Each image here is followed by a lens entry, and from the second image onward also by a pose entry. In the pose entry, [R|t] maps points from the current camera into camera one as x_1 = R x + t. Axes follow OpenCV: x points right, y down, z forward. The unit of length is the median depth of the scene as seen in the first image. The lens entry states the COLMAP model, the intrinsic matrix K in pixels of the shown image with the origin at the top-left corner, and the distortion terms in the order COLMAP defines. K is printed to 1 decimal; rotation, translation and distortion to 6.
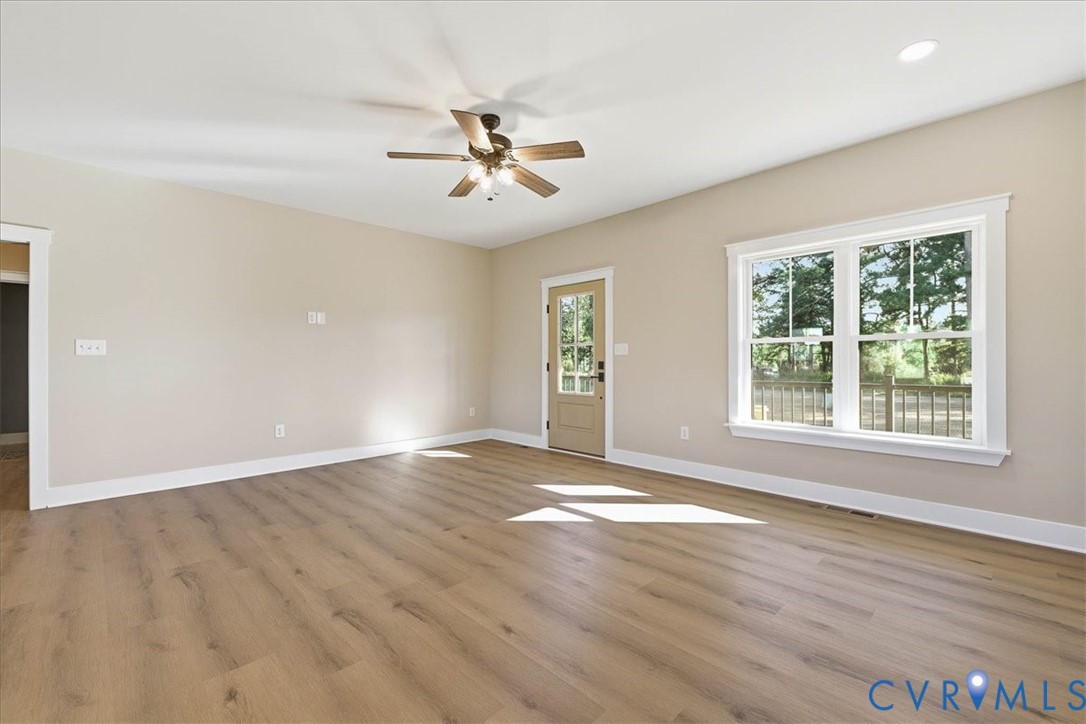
lens RADIAL K [[457.5, 0, 545.6], [0, 457.5, 360.4], [0, 0, 1]] dist [0.002092, 0.000167]
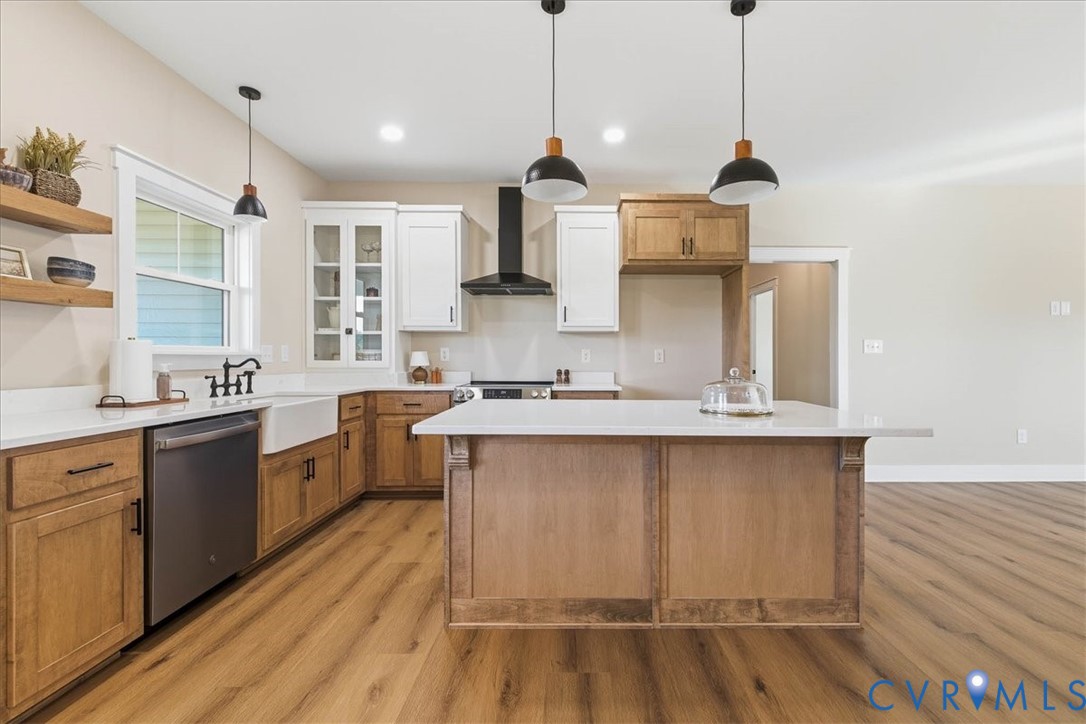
lens RADIAL K [[460.9, 0, 570.7], [0, 460.9, 362.2], [0, 0, 1]] dist [0.001990, -0.000245]
pose [[0.709577, 0.007308, -0.704590, -0.820490], [-0.002034, 0.999963, 0.008324, 0.003877], [0.704625, -0.004473, 0.709566, -0.390109]]
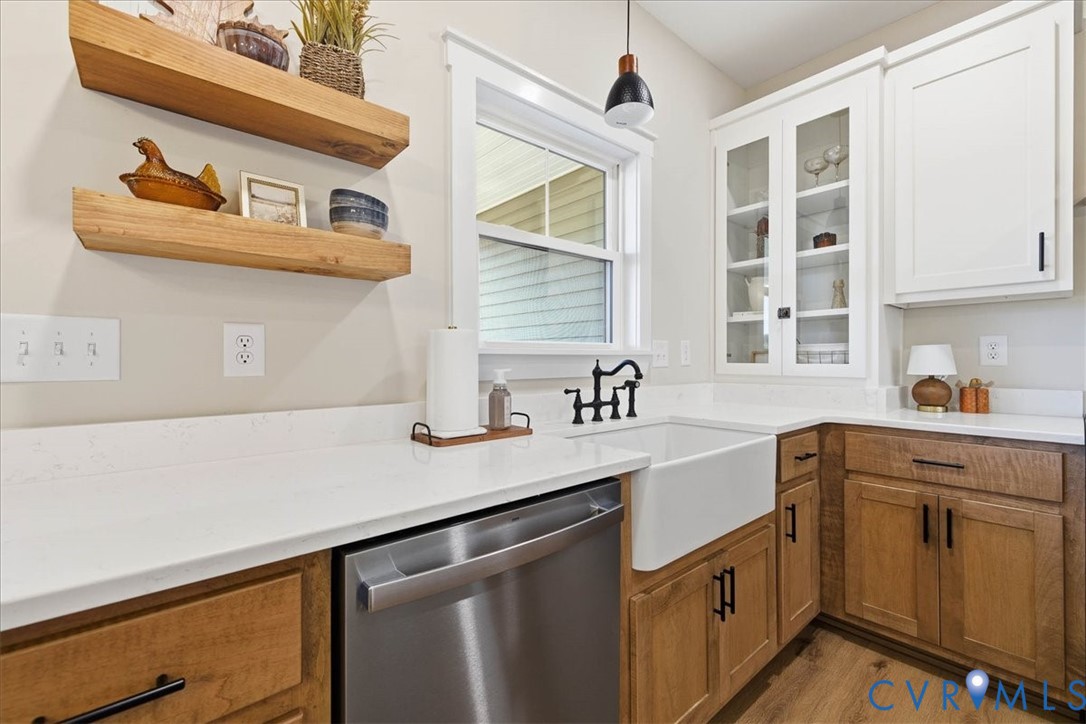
lens RADIAL K [[457.5, 0, 545.6], [0, 457.5, 360.4], [0, 0, 1]] dist [0.002092, 0.000167]
pose [[-0.079693, 0.001629, -0.996818, -1.357947], [0.000919, 0.999998, 0.001561, 0.004450], [0.996819, -0.000792, -0.079694, -0.248857]]
